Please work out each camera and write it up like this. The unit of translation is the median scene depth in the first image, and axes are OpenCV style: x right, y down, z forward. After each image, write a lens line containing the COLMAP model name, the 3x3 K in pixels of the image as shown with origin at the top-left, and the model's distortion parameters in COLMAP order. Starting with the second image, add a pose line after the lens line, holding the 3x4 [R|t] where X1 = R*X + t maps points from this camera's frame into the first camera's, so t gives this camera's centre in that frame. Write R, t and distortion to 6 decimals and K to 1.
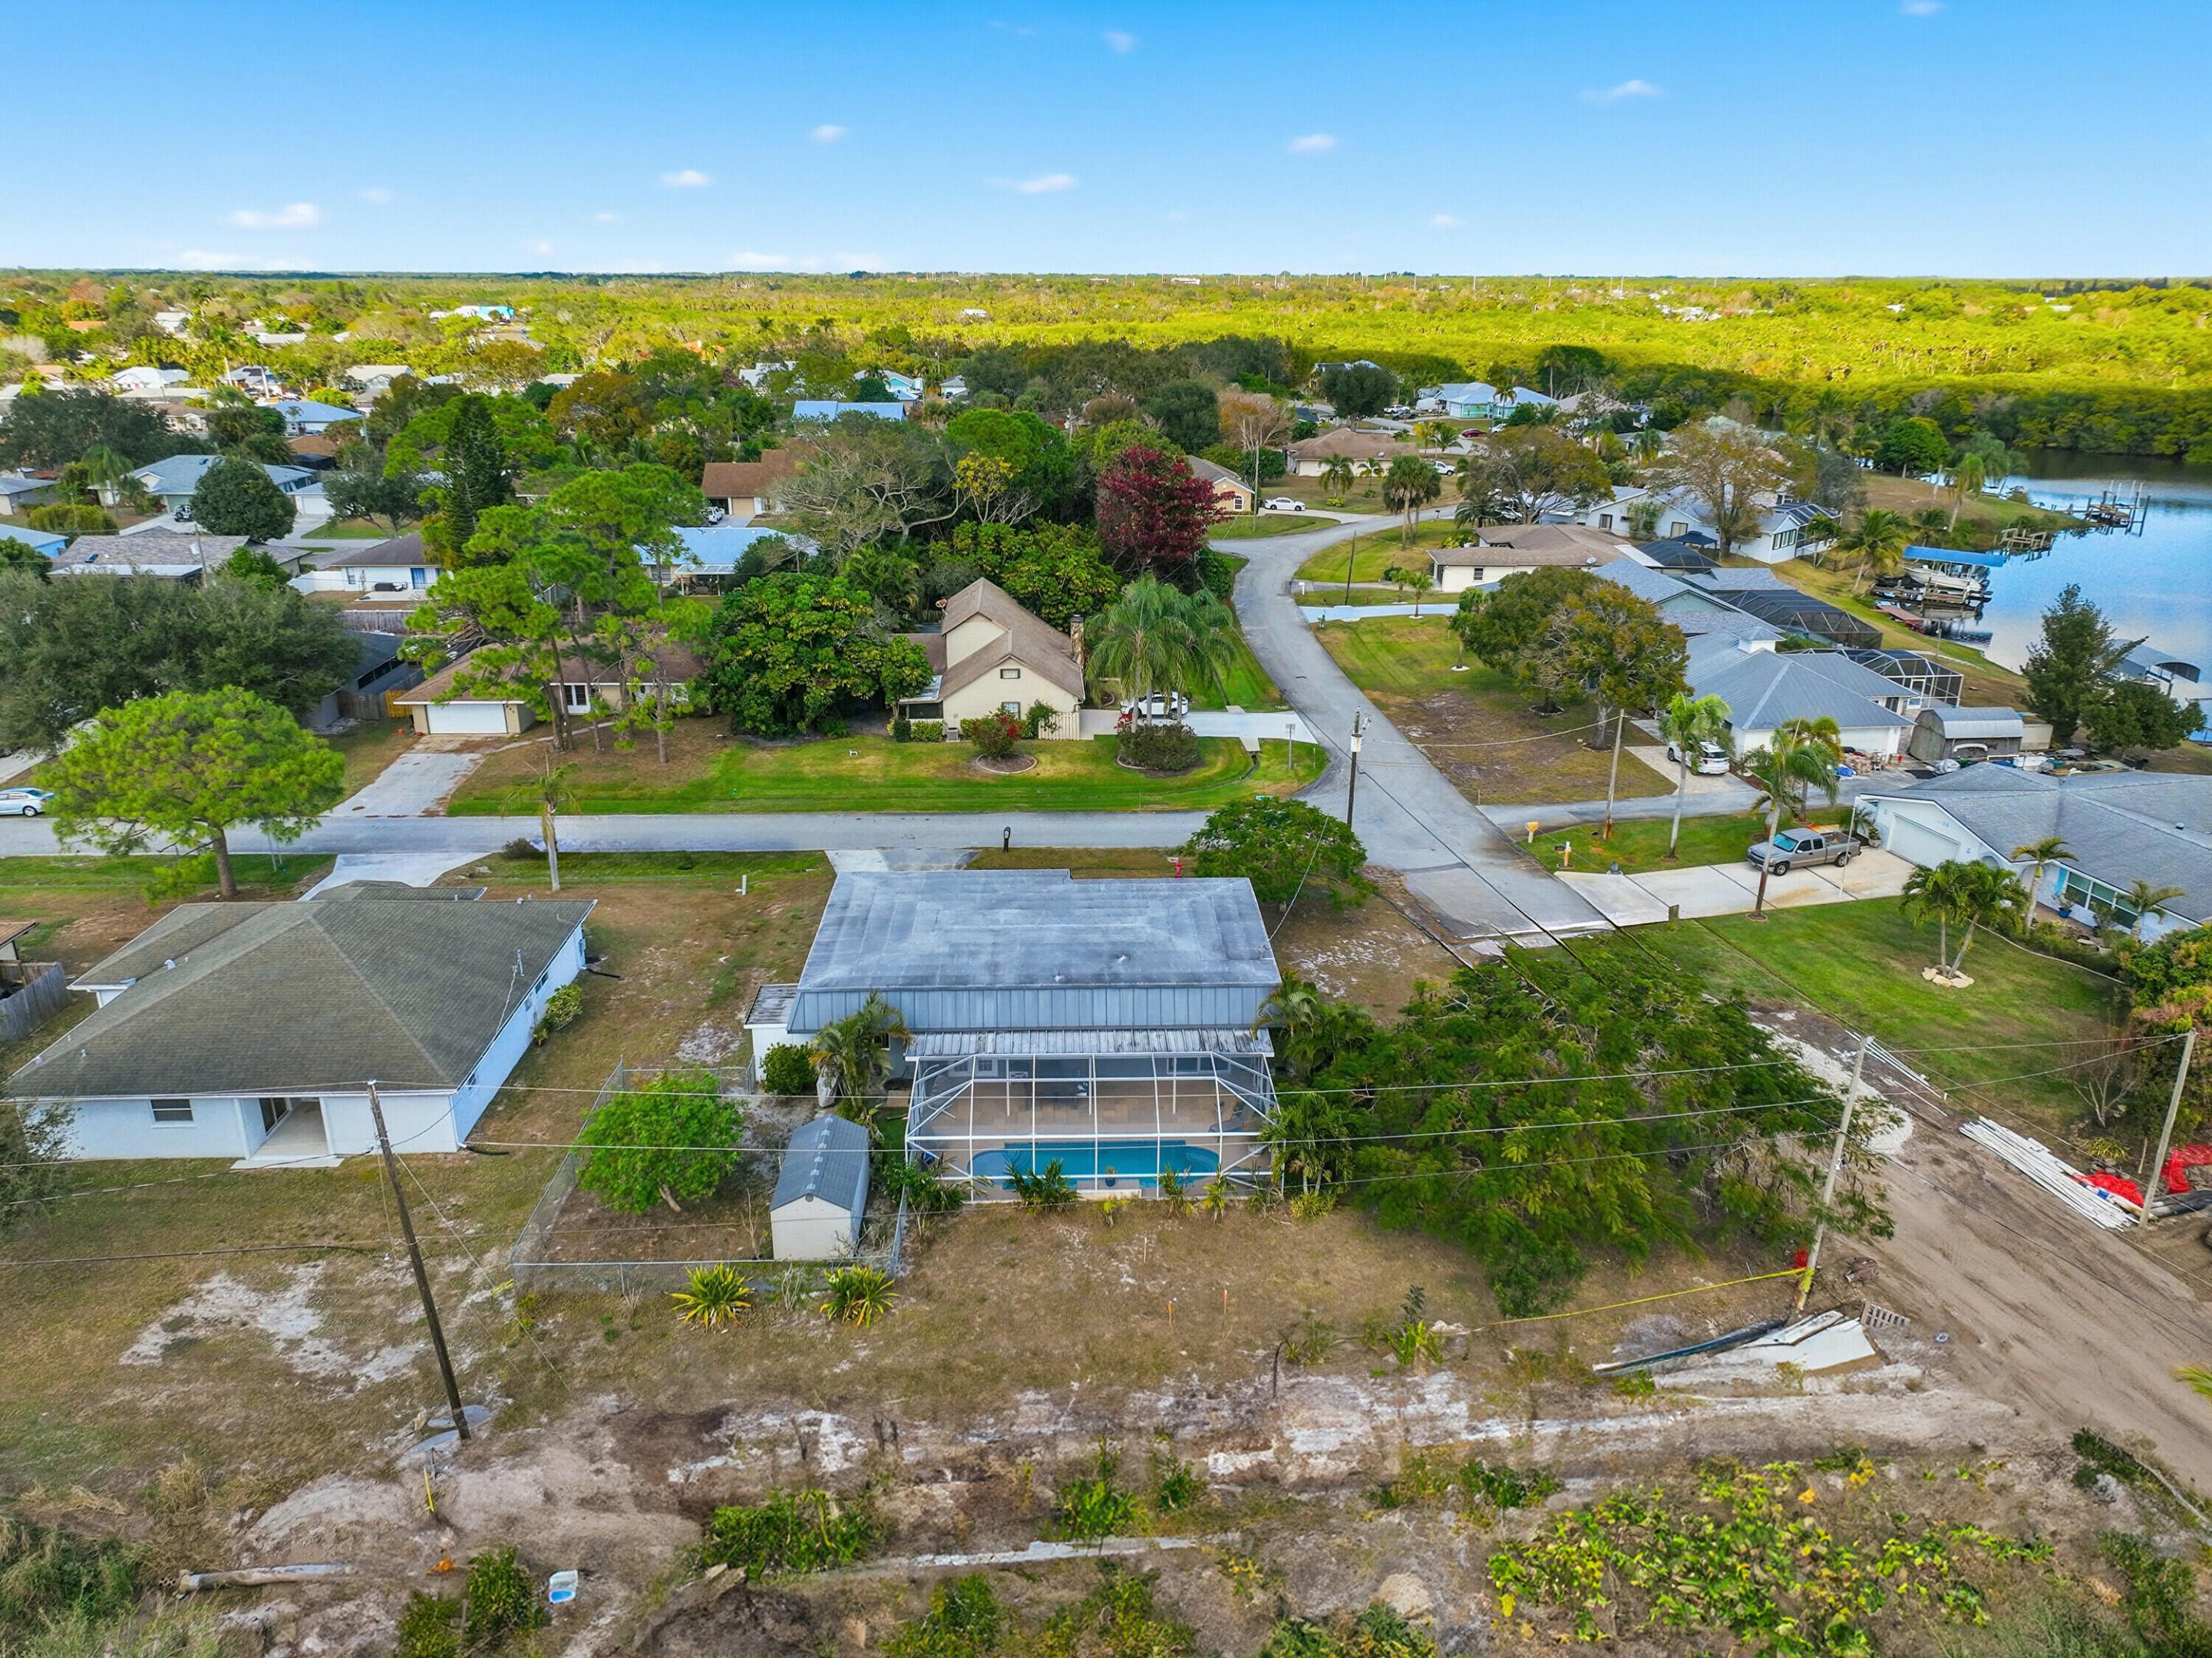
lens RADIAL K [[1544.1, 0, 1106.0], [0, 1544.1, 829.0], [0, 0, 1]] dist [0.004952, 0.001291]
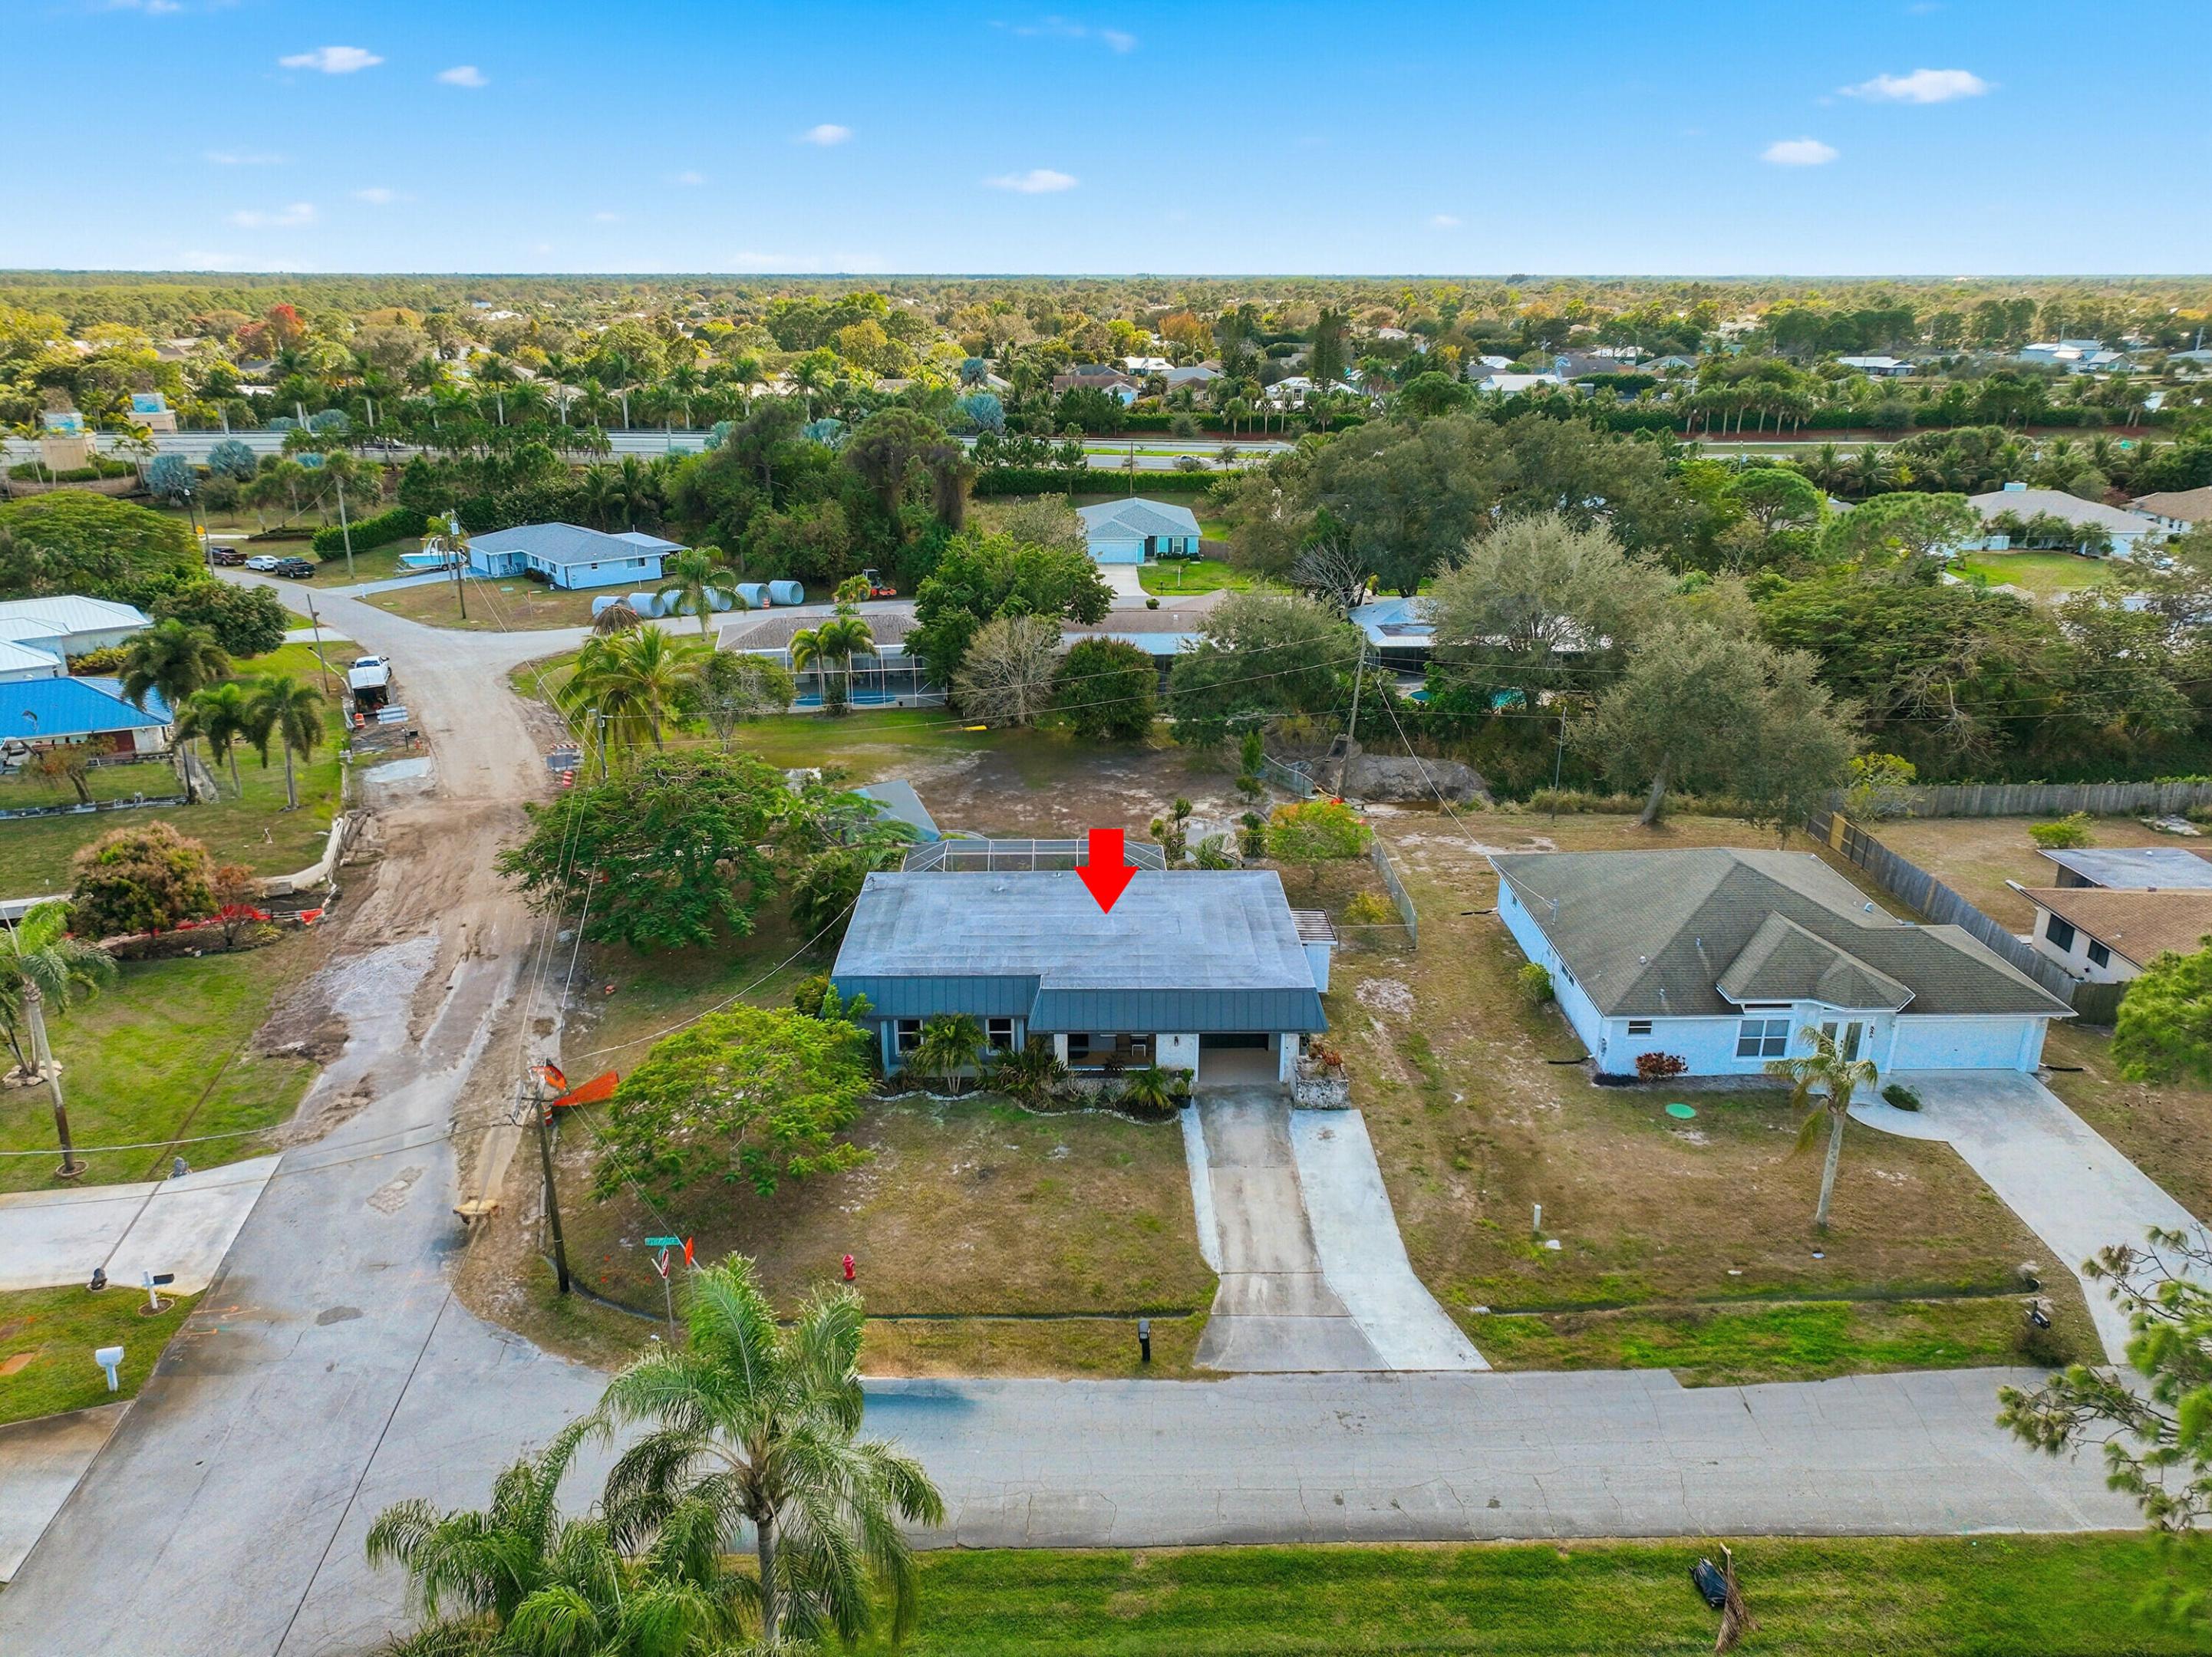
lens RADIAL K [[1543.9, 0, 1106.0], [0, 1543.9, 828.5], [0, 0, 1]] dist [0.004952, 0.001291]
pose [[-0.999862, -0.009812, 0.013399, -0.082833], [0.000904, 0.773462, 0.633842, -0.675313], [-0.016583, 0.633767, -0.773346, 1.890525]]
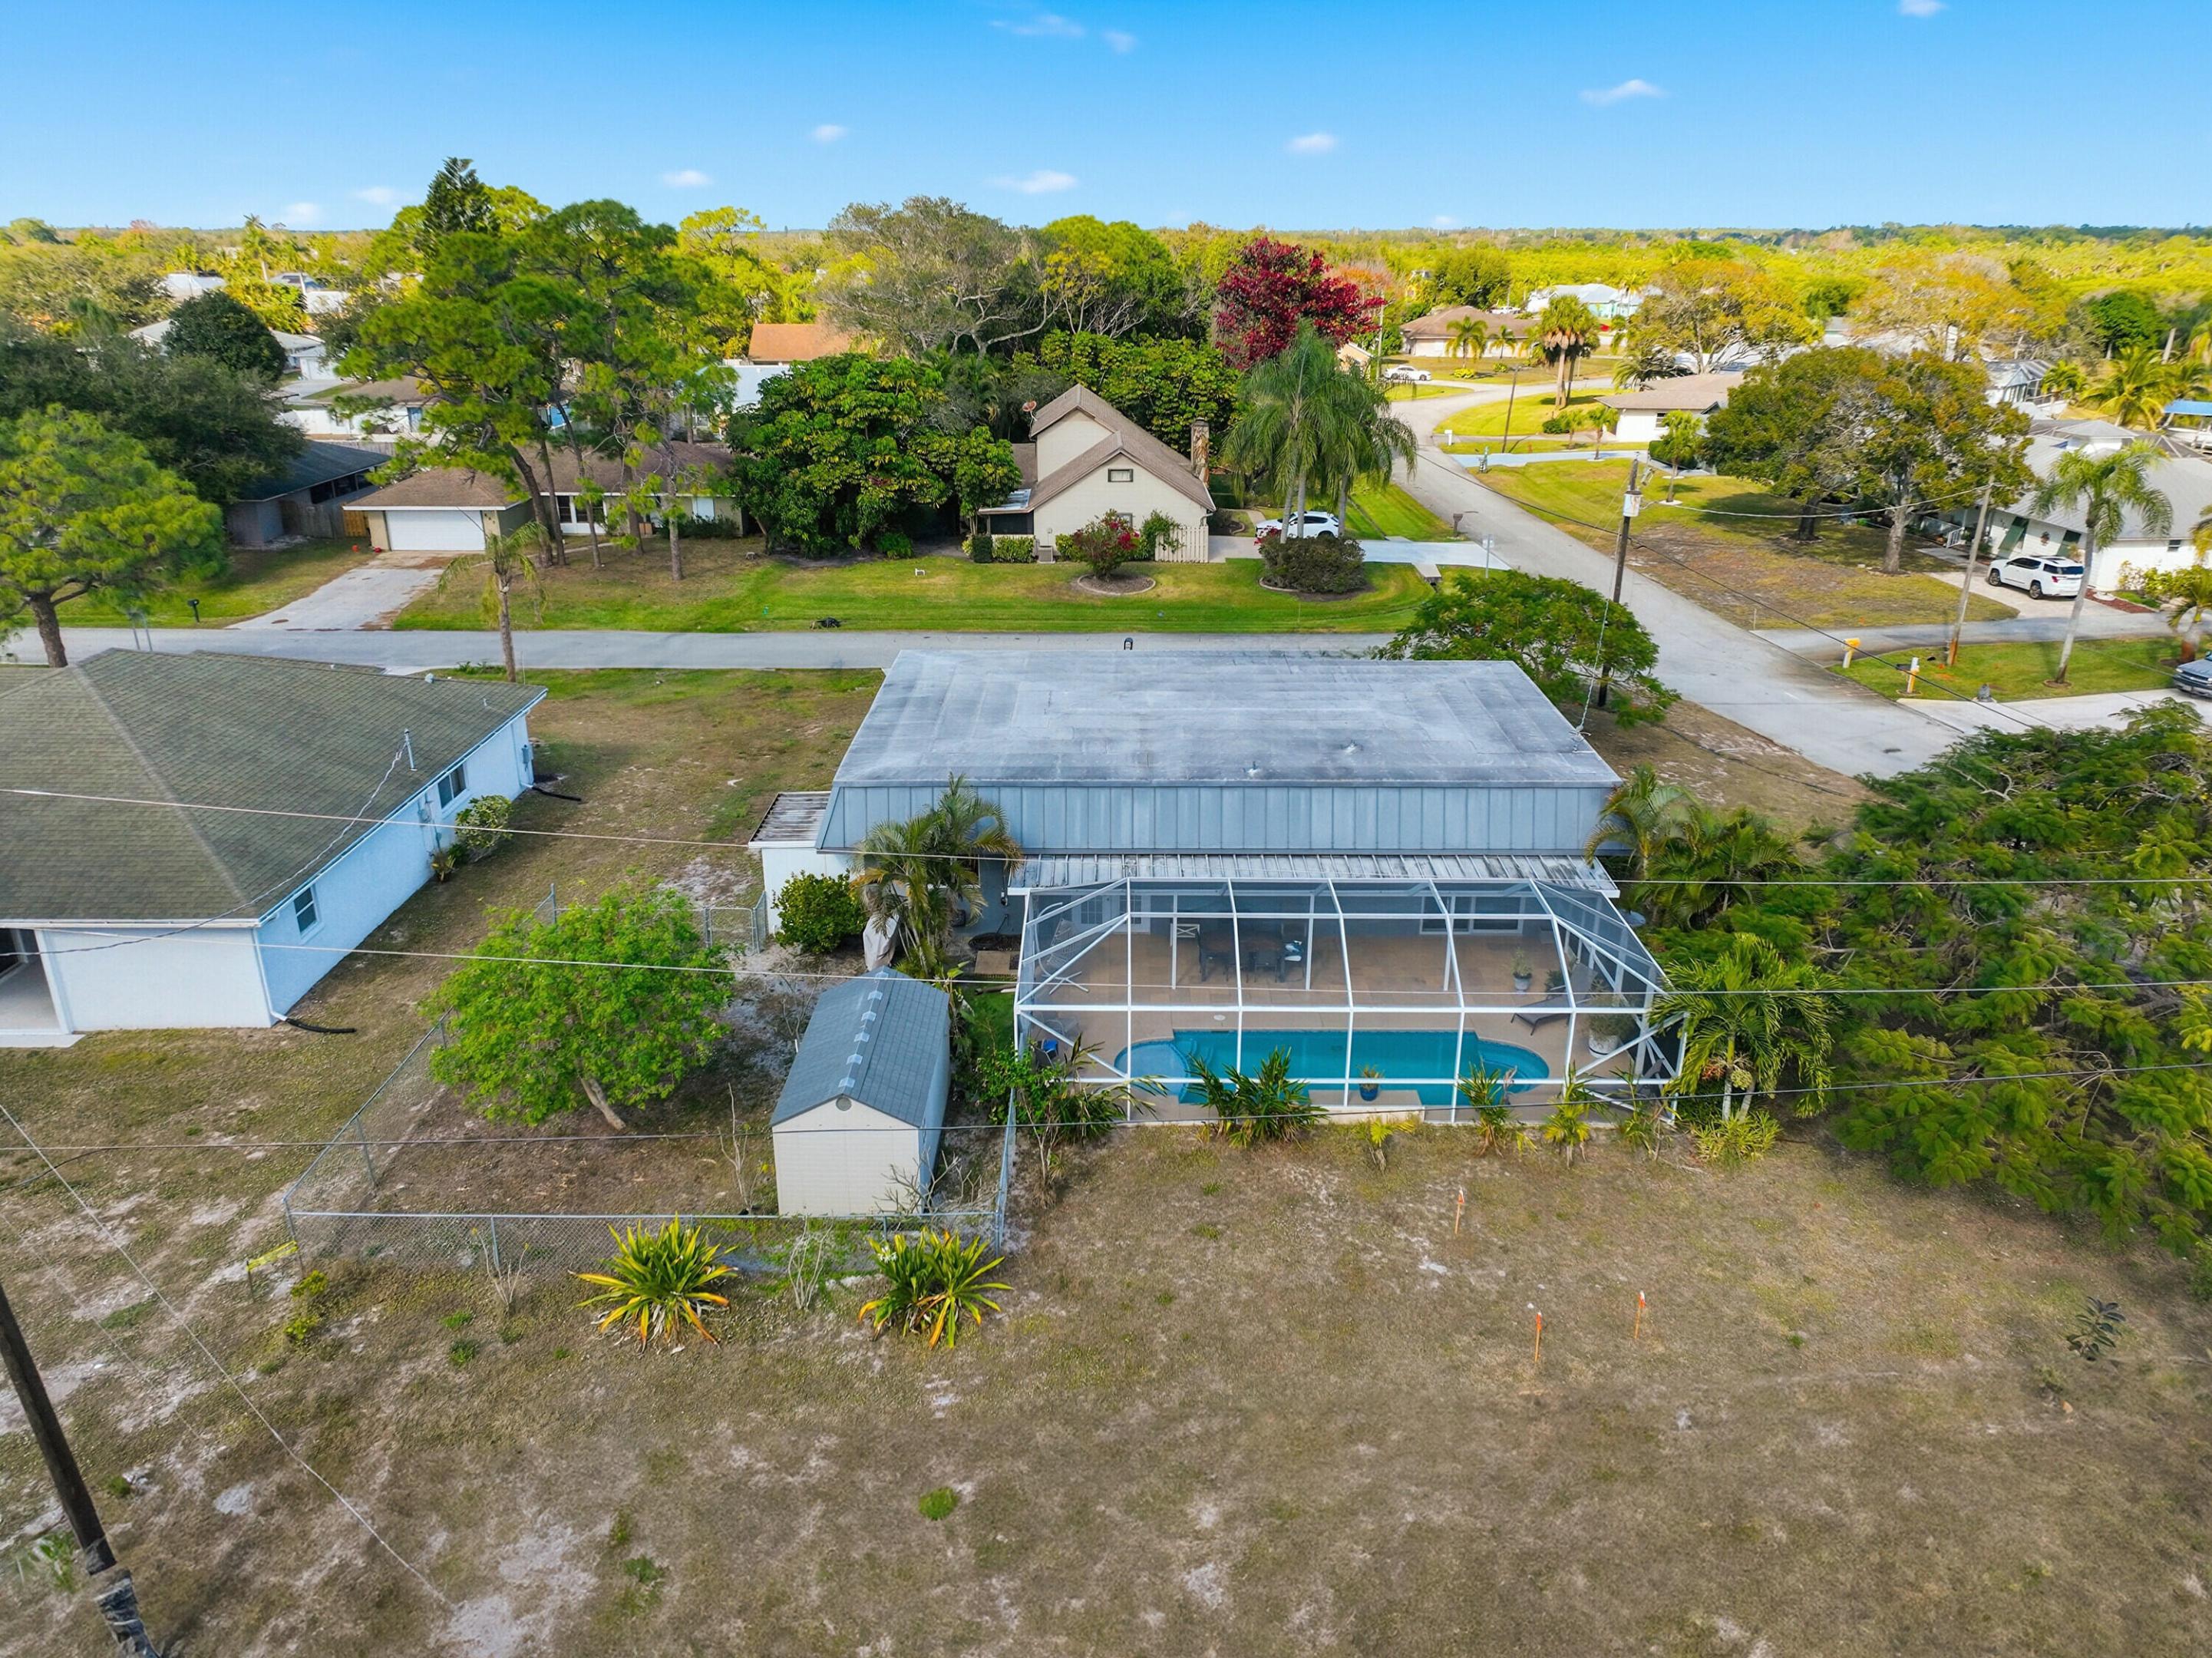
lens RADIAL K [[1551.6, 0, 1106.0], [0, 1551.6, 829.0], [0, 0, 1]] dist [-0.001036, 0.016069]
pose [[0.999180, 0.011119, -0.038928, -0.065767], [-0.010207, 0.999671, 0.023549, 0.106038], [0.039177, -0.023132, 0.998964, 0.380402]]
